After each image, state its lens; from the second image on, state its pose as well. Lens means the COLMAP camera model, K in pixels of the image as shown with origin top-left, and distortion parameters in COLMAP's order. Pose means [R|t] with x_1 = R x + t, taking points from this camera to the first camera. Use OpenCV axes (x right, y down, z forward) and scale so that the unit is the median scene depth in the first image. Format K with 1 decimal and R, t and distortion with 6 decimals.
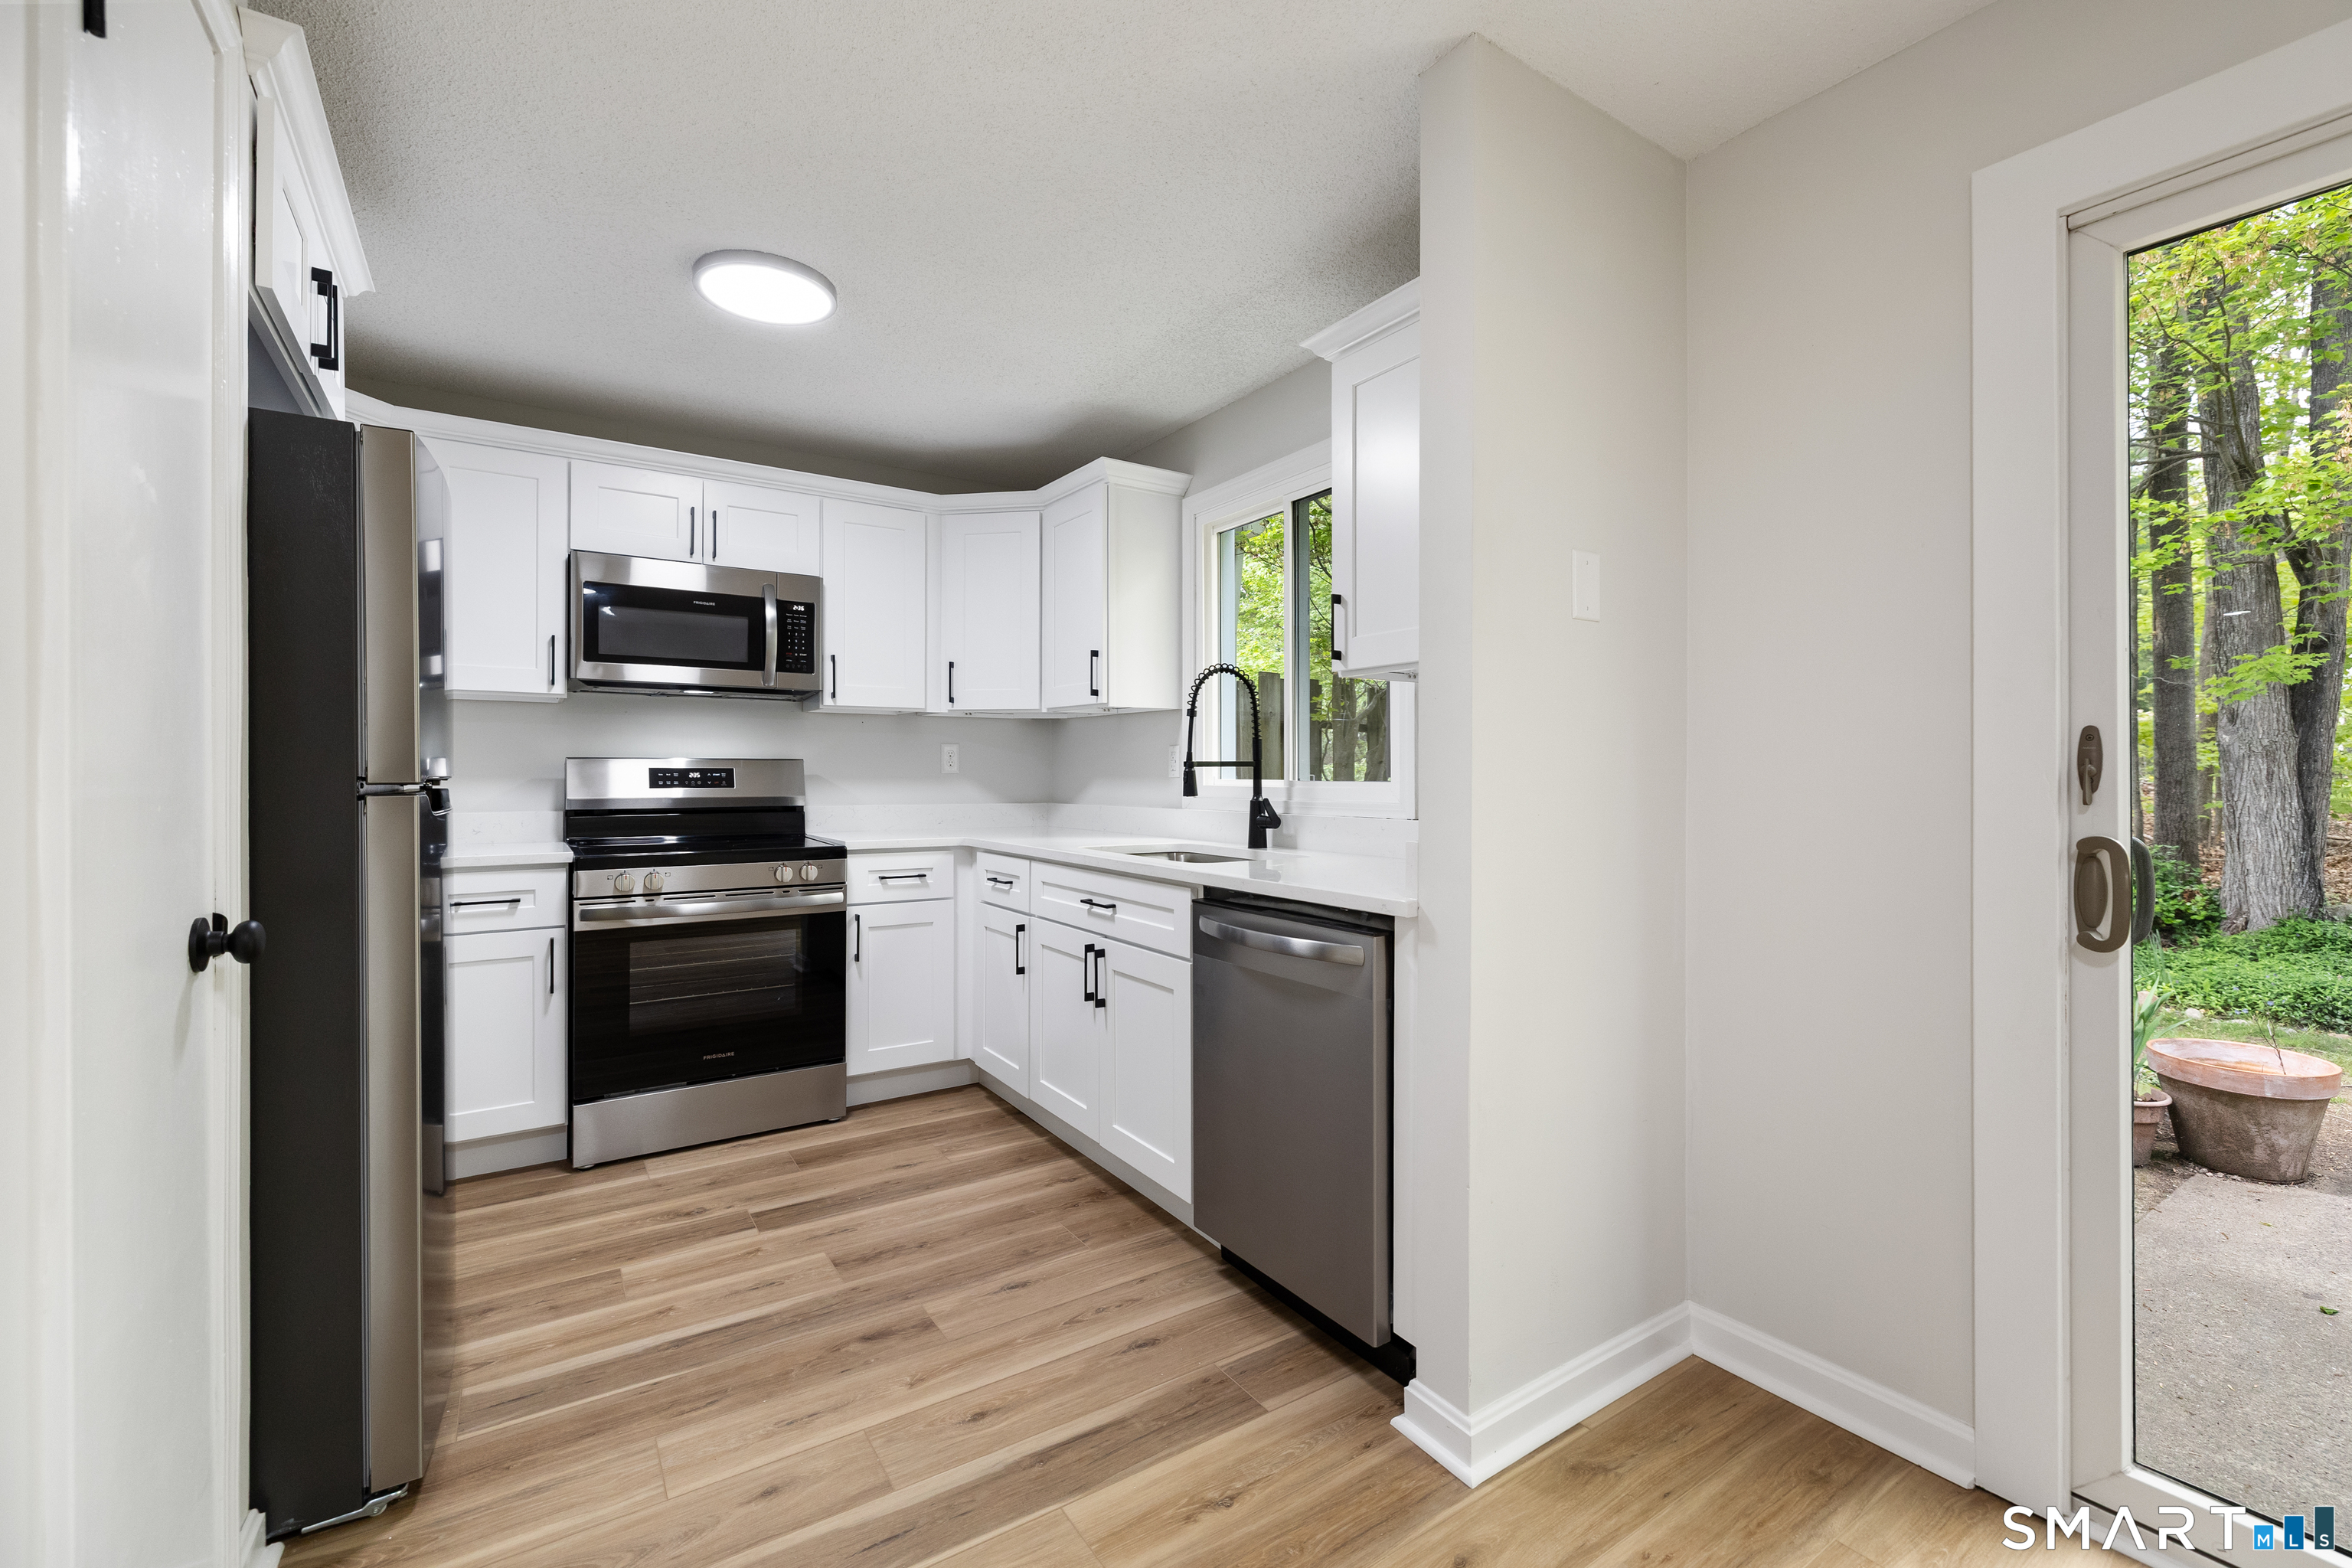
lens RADIAL K [[988.1, 0, 1195.9], [0, 988.1, 766.4], [0, 0, 1]] dist [0.000503, -0.000689]
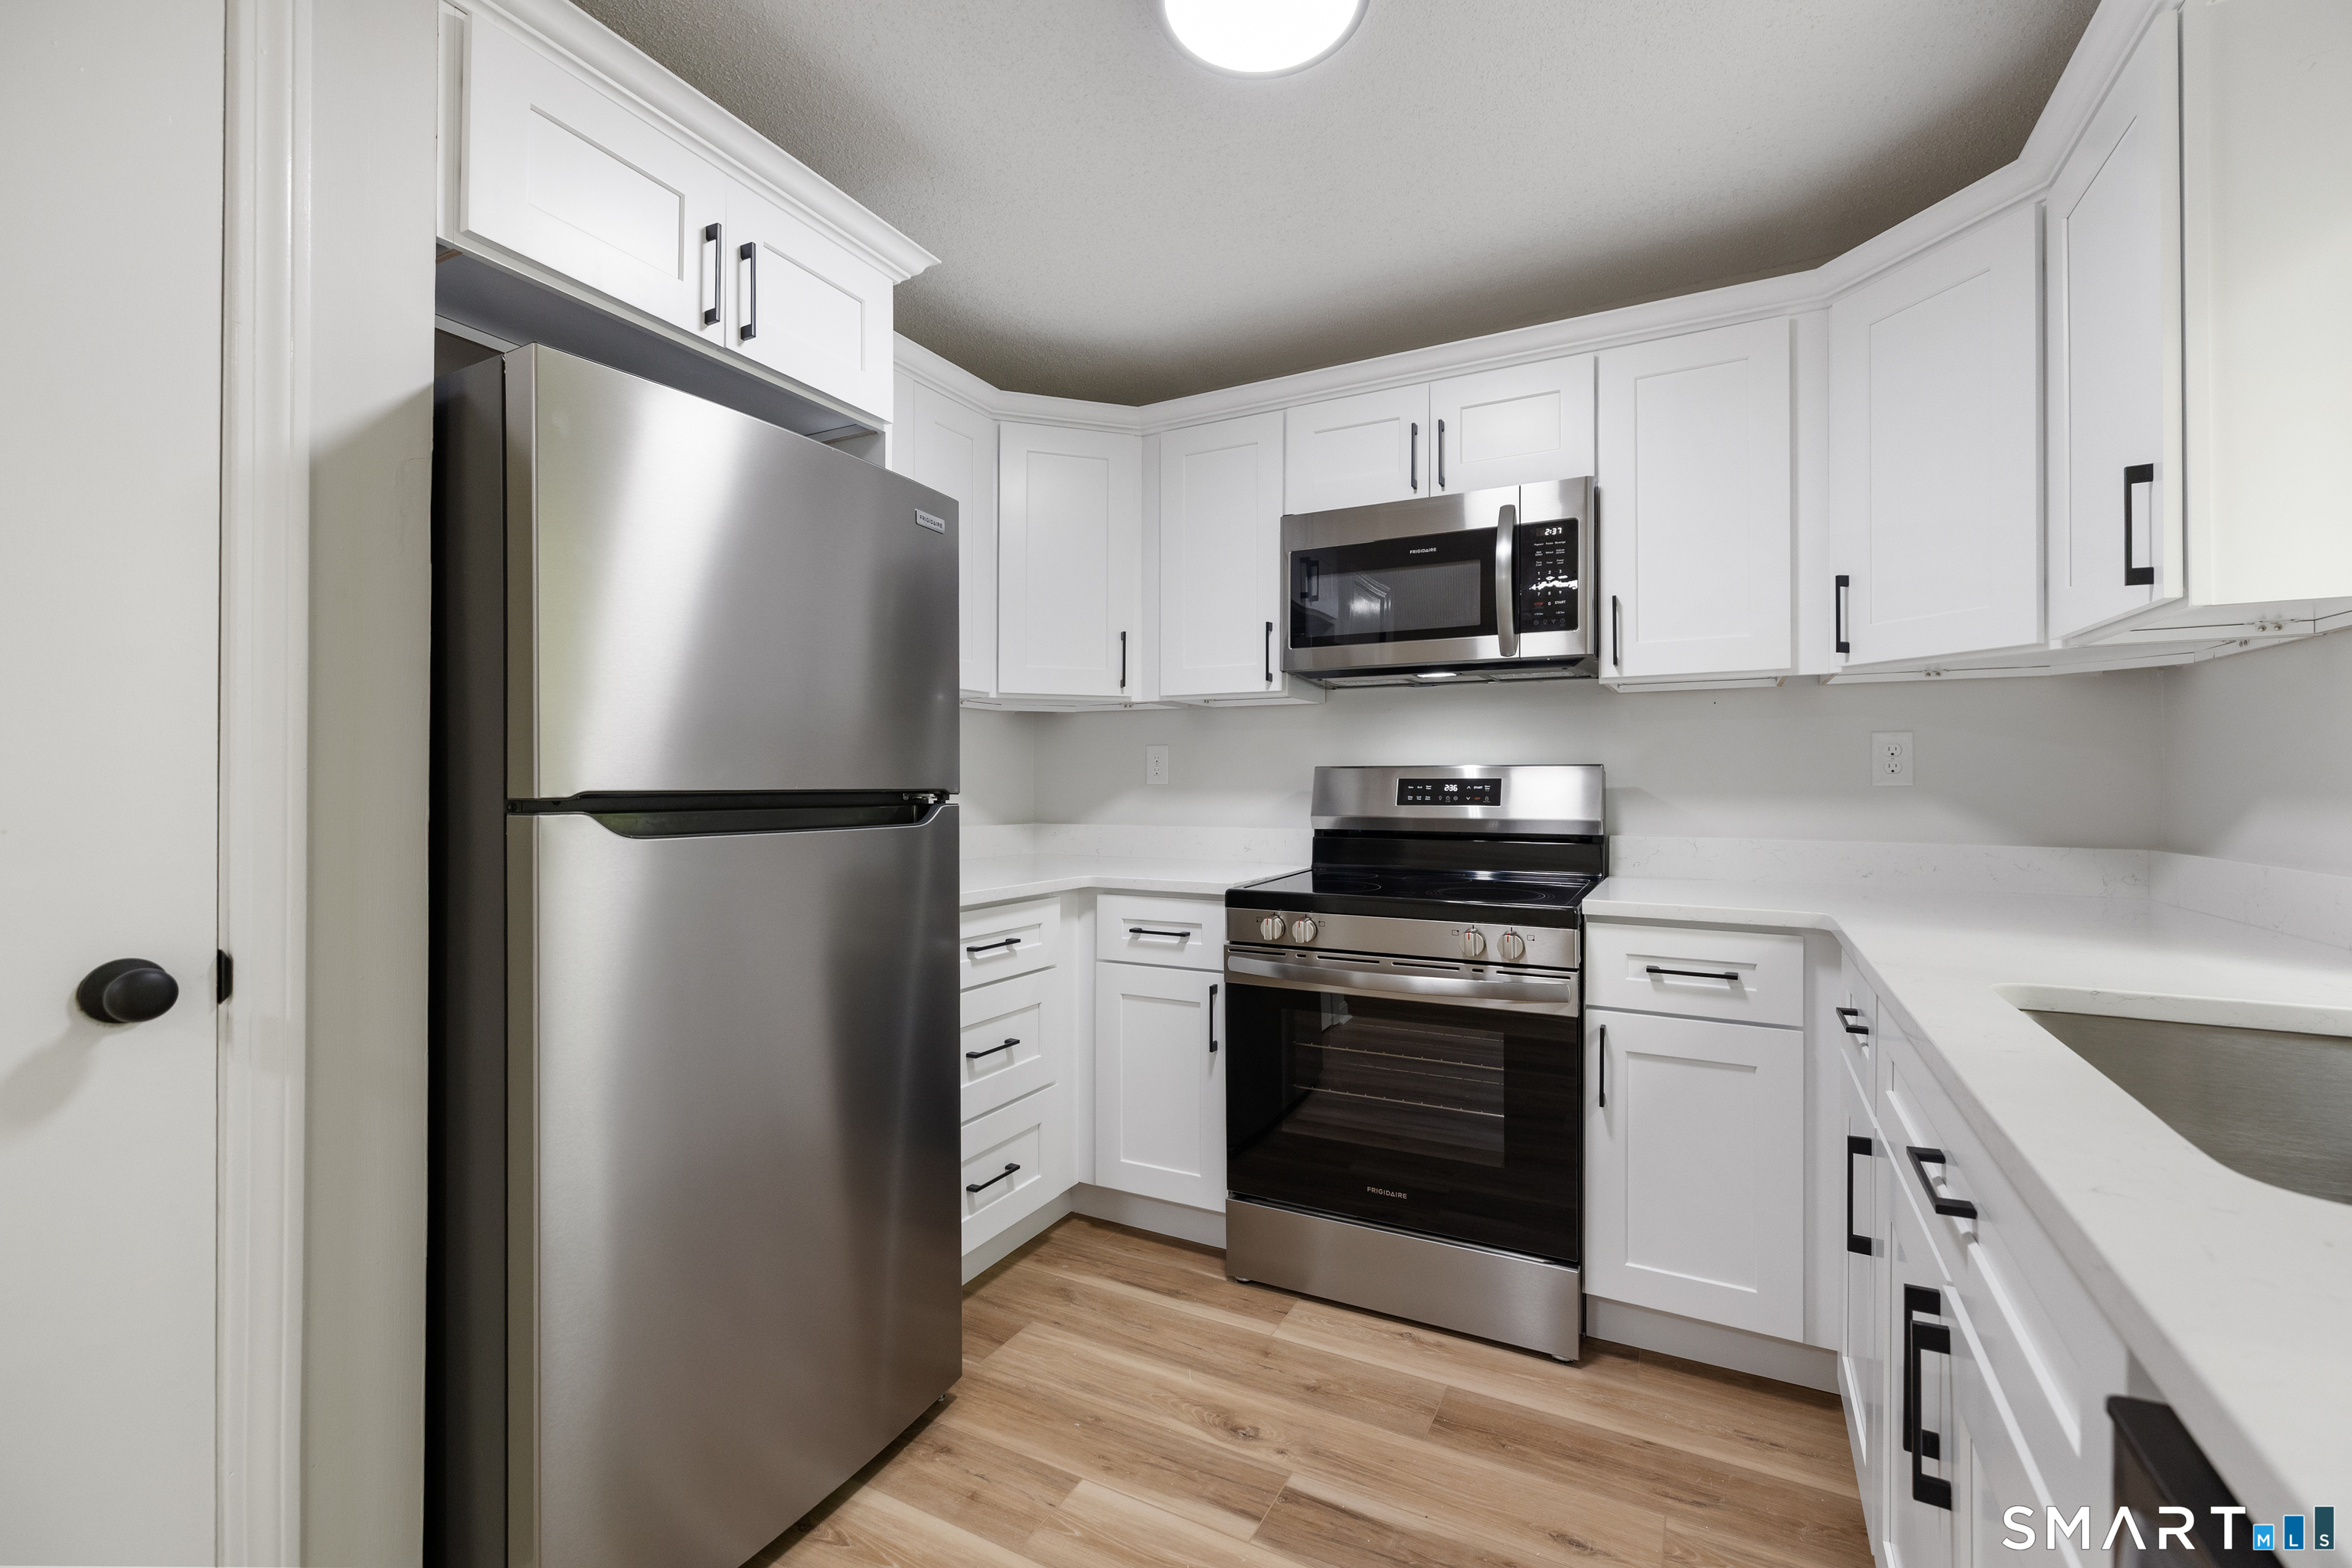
lens RADIAL K [[988.1, 0, 1185.2], [0, 988.1, 777.3], [0, 0, 1]] dist [0.000503, -0.000689]
pose [[0.470529, -0.006032, -0.882364, 0.068258], [0.007541, 0.999968, -0.002815, 0.001235], [0.882352, -0.005329, 0.470560, 0.563923]]
